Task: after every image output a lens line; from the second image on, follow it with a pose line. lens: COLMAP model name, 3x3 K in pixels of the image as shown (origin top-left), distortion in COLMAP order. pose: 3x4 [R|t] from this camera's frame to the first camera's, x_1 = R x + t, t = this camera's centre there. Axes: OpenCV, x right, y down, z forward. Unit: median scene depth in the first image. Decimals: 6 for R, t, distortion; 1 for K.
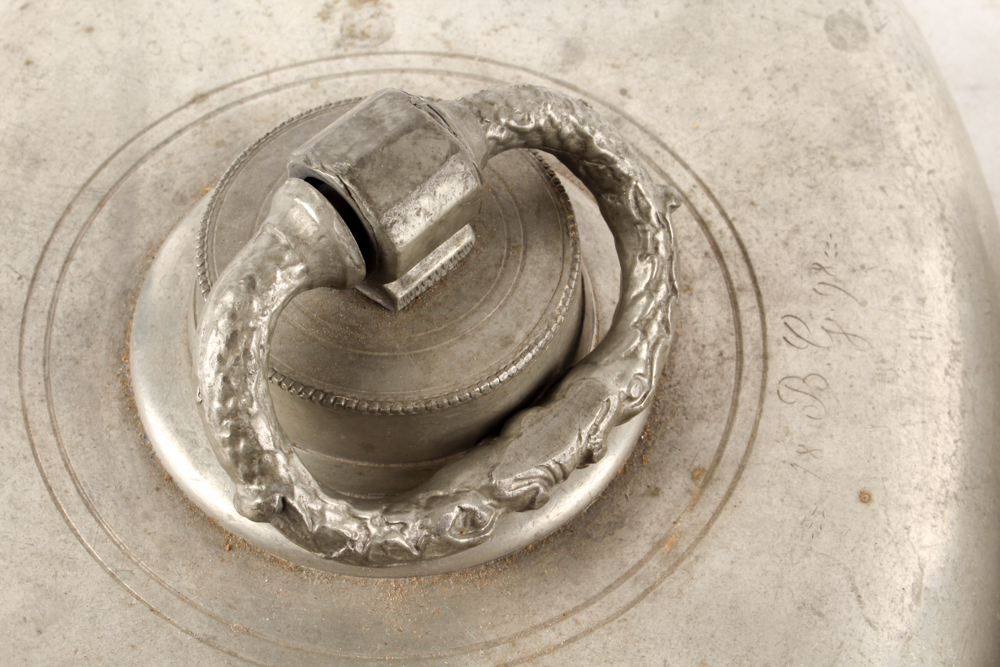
lens RADIAL K [[2055.8, 0, 502.6], [0, 2055.8, 334.0], [0, 0, 1]] dist [0.042915, 0.000000]
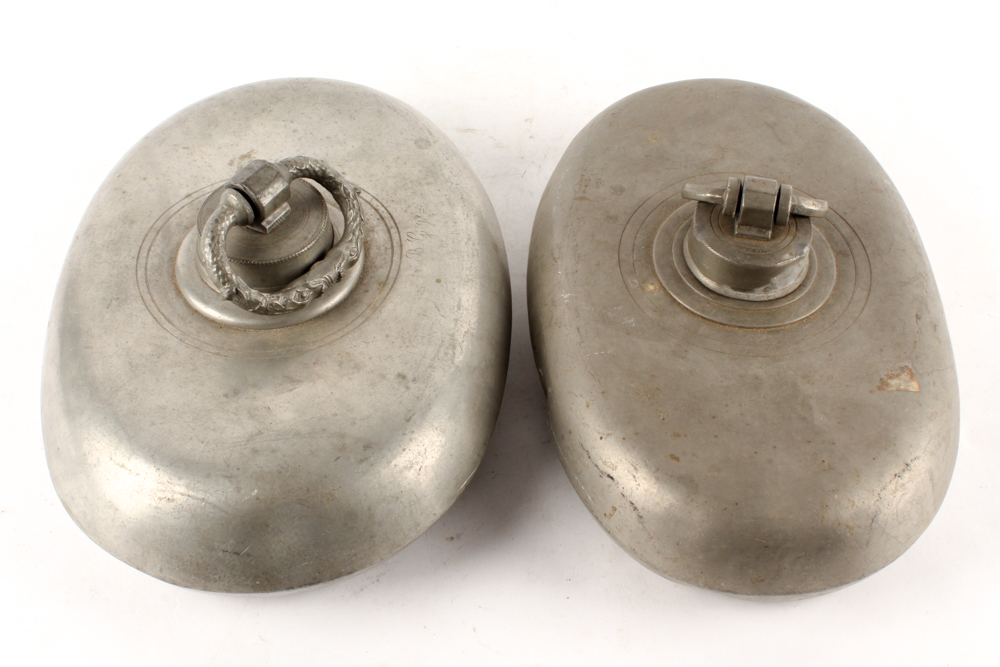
lens RADIAL K [[1412.3, 0, 476.1], [0, 1412.3, 303.0], [0, 0, 1]] dist [-0.033785, 0.000000]
pose [[0.986076, -0.141270, 0.087727, 0.050147], [0.154476, 0.973485, -0.168713, 0.452774], [-0.061566, 0.179916, 0.981753, -0.944010]]
